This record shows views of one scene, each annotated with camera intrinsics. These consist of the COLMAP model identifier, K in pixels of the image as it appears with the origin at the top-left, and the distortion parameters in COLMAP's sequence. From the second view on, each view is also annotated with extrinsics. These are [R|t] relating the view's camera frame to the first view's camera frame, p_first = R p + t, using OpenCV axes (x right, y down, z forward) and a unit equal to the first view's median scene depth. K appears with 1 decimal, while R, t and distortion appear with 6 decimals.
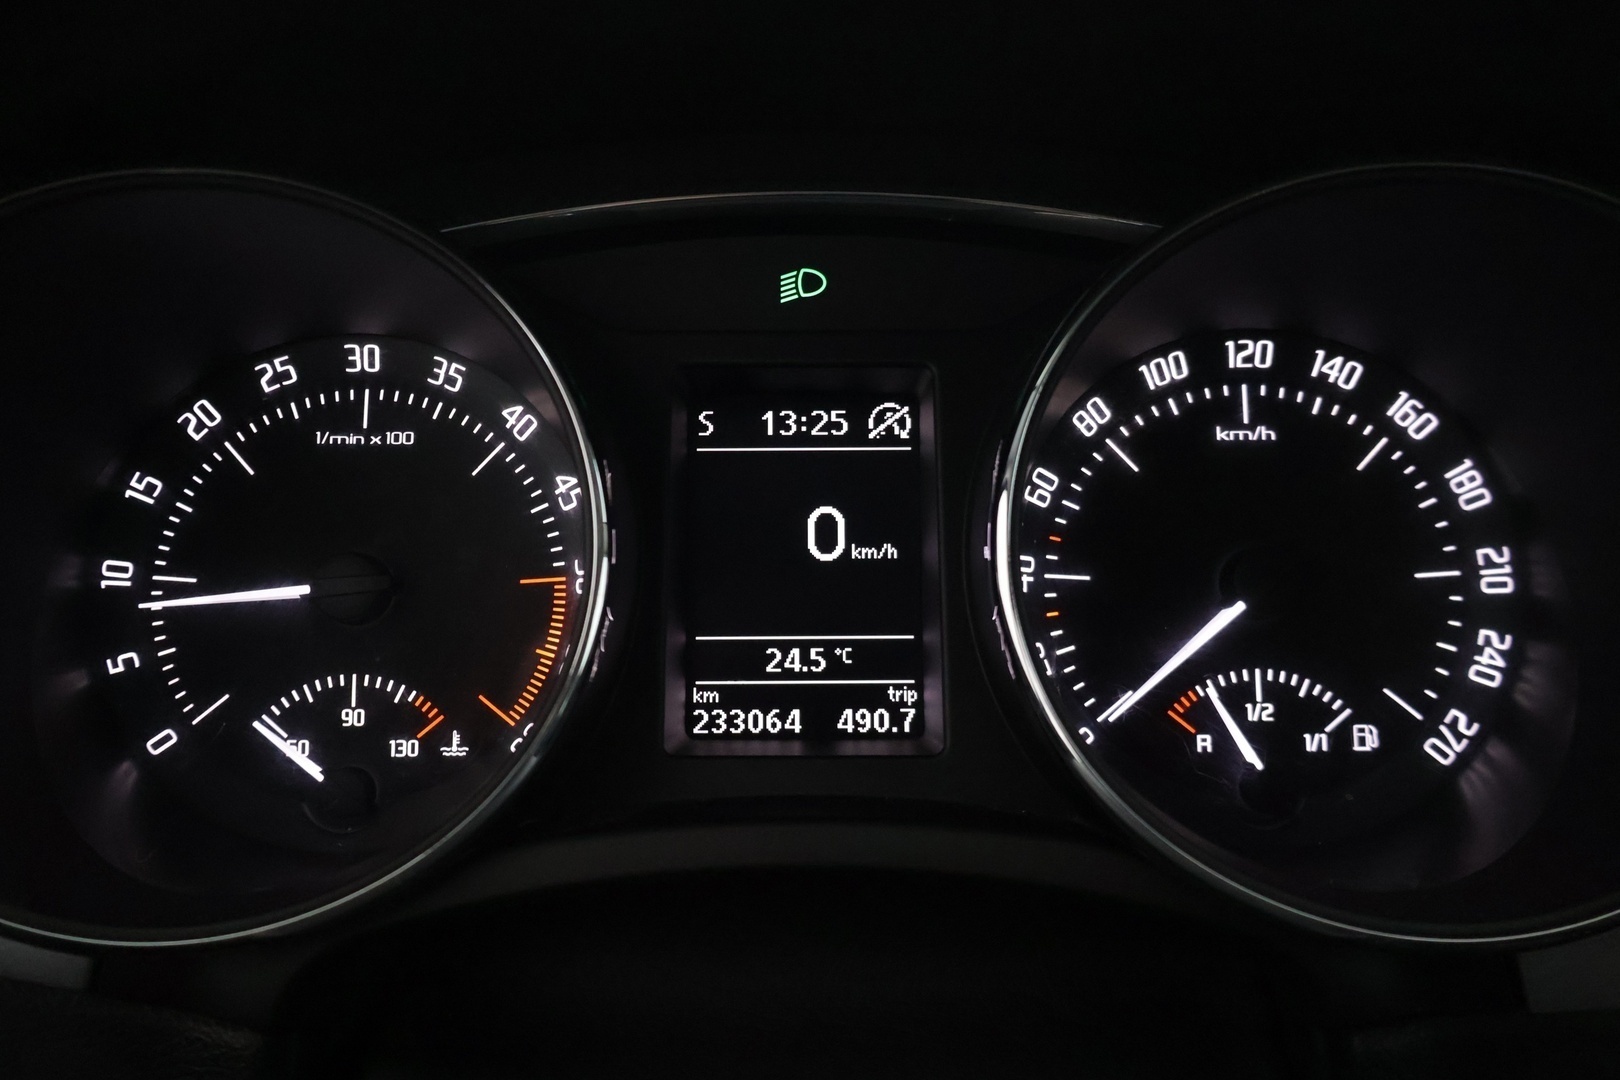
lens RADIAL K [[1373.4, 0, 806.6], [0, 1373.4, 538.2], [0, 0, 1]] dist [0.009043, 0.014112]
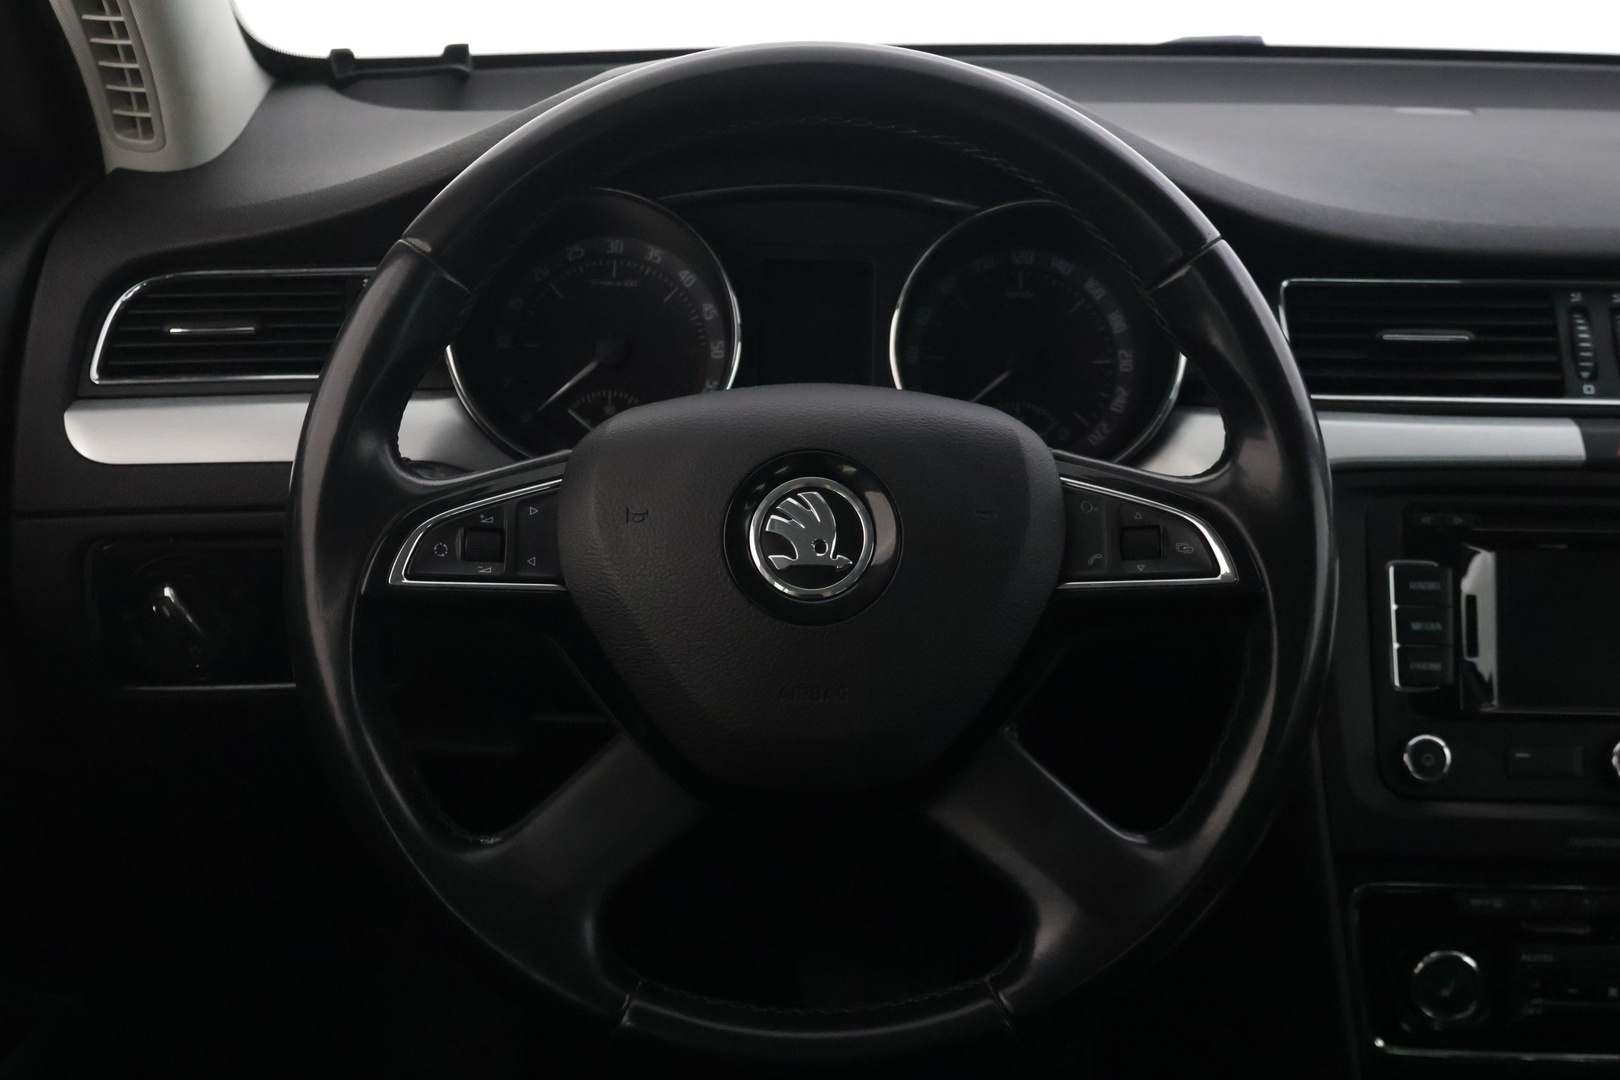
lens RADIAL K [[2106.2, 0, 813.9], [0, 2106.2, 534.6], [0, 0, 1]] dist [0.008984, 0.000000]
pose [[0.999382, 0.033505, -0.010602, 0.042564], [-0.032332, 0.994839, 0.096177, -0.007632], [0.013770, -0.095774, 0.995308, -2.374619]]
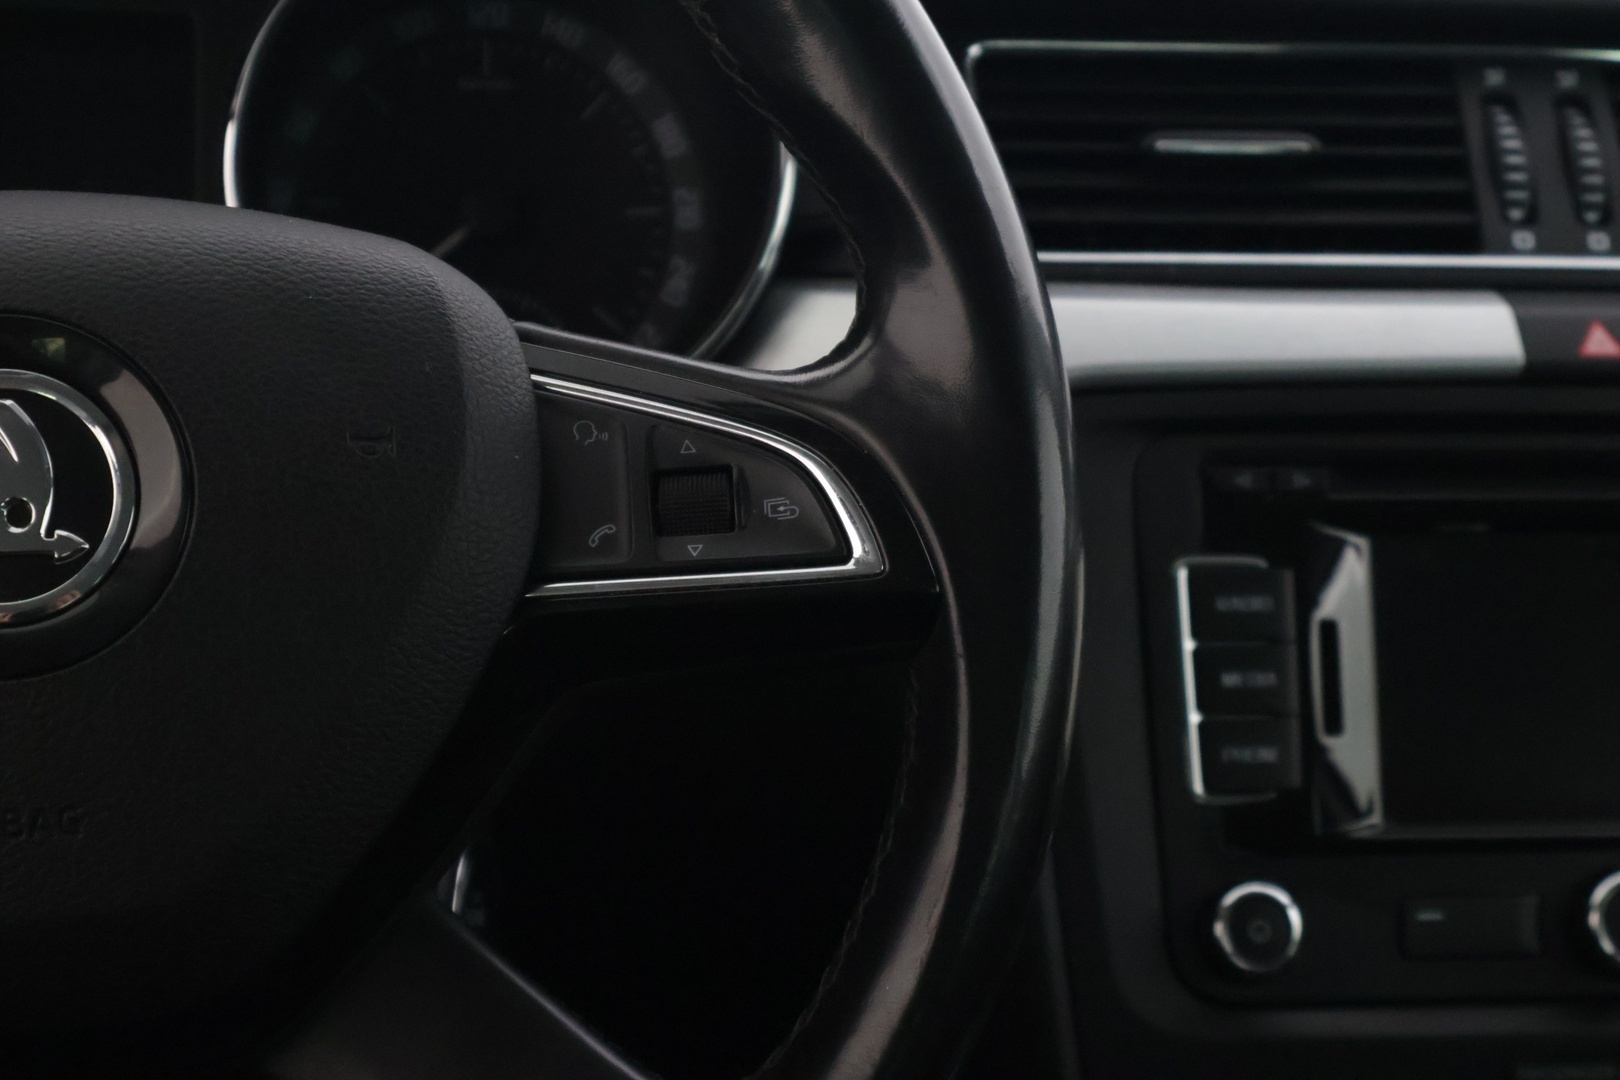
lens RADIAL K [[3335.2, 0, 823.5], [0, 3335.2, 545.3], [0, 0, 1]] dist [-0.005981, 0.000000]
pose [[0.988237, 0.014328, 0.152257, 0.181486], [-0.023482, 0.998011, 0.058496, 0.139610], [-0.151116, -0.061384, 0.986608, -1.827307]]
